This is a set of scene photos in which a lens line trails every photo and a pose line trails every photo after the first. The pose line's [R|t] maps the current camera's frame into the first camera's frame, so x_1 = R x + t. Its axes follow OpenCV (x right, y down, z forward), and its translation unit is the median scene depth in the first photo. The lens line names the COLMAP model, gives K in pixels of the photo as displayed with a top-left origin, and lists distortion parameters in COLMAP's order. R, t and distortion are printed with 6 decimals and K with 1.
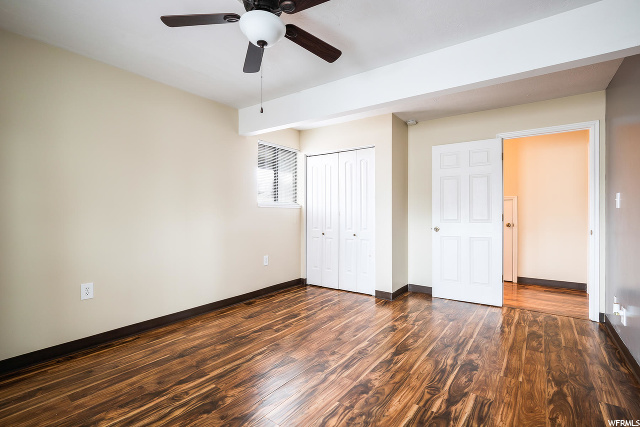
lens RADIAL K [[293.4, 0, 321.3], [0, 293.4, 212.8], [0, 0, 1]] dist [0.003719, -0.000271]
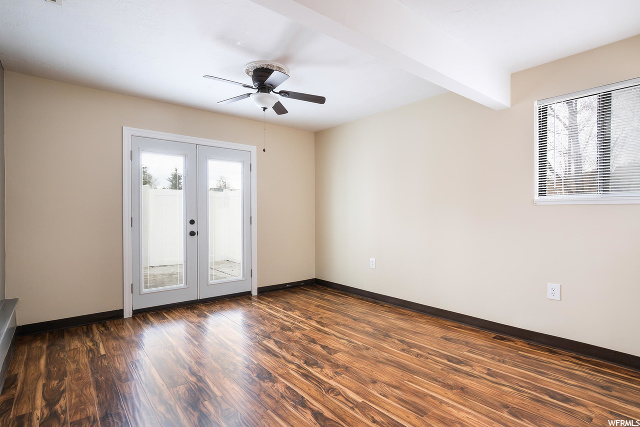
lens RADIAL K [[329.1, 0, 320.9], [0, 329.1, 214.8], [0, 0, 1]] dist [0.018553, 0.000288]
pose [[-0.247874, 0.001250, -0.968792, 0.931031], [0.004856, 0.999988, 0.000047, 0.004551], [0.968780, -0.004692, -0.247877, 1.106018]]
